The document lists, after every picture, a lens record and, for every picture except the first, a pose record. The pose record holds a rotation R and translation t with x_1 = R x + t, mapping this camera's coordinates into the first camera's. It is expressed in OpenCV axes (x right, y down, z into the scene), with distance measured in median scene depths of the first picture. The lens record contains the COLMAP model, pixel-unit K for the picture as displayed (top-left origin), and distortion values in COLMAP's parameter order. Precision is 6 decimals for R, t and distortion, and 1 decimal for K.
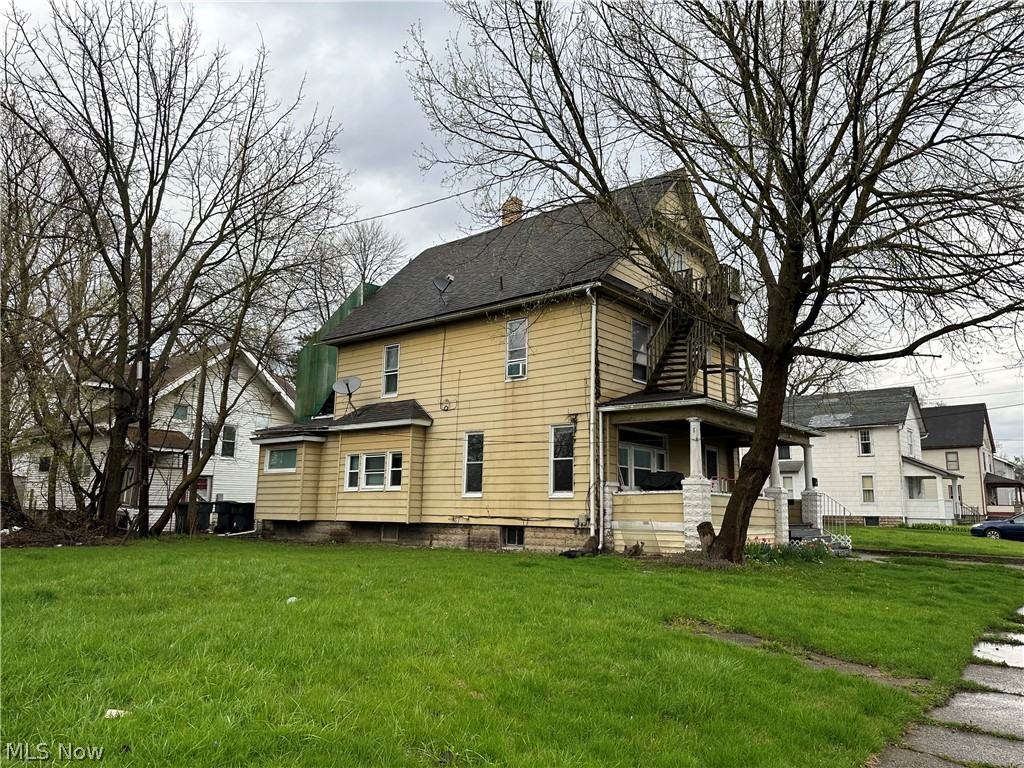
lens RADIAL K [[715.1, 0, 516.4], [0, 715.1, 385.8], [0, 0, 1]] dist [0.128757, -0.199575]
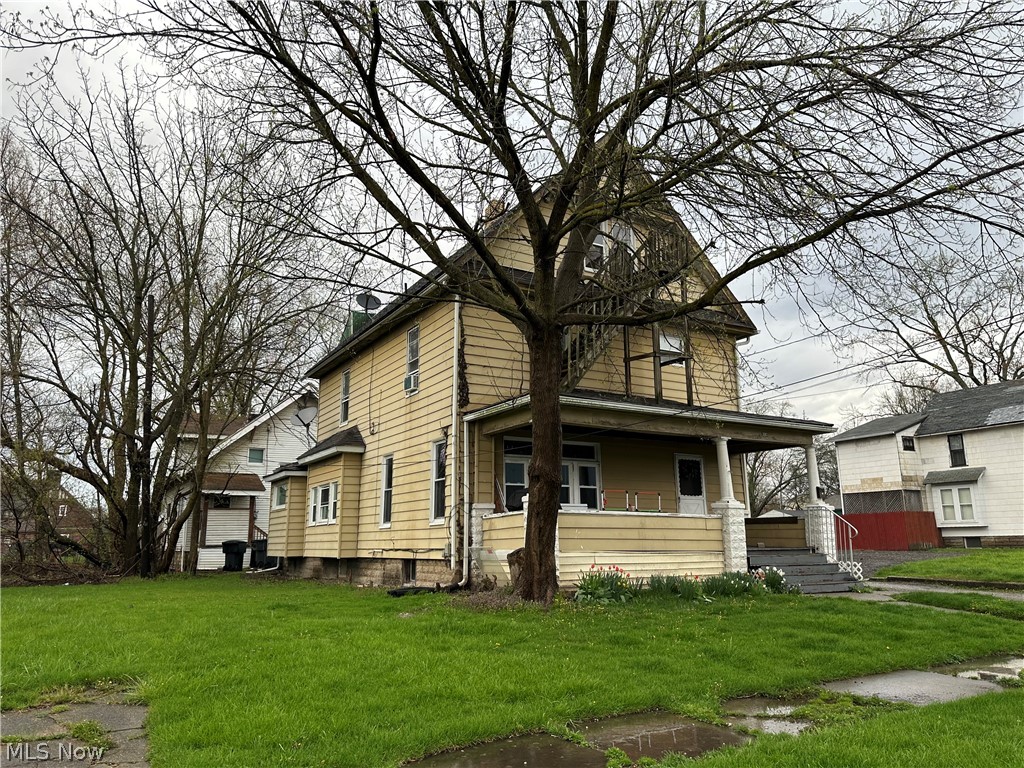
lens RADIAL K [[715.1, 0, 516.4], [0, 715.1, 385.8], [0, 0, 1]] dist [0.128757, -0.199575]
pose [[0.940724, -0.096609, -0.325122, 0.429545], [0.082153, 0.994934, -0.057938, 0.045294], [0.329072, 0.027794, 0.943896, 0.199707]]
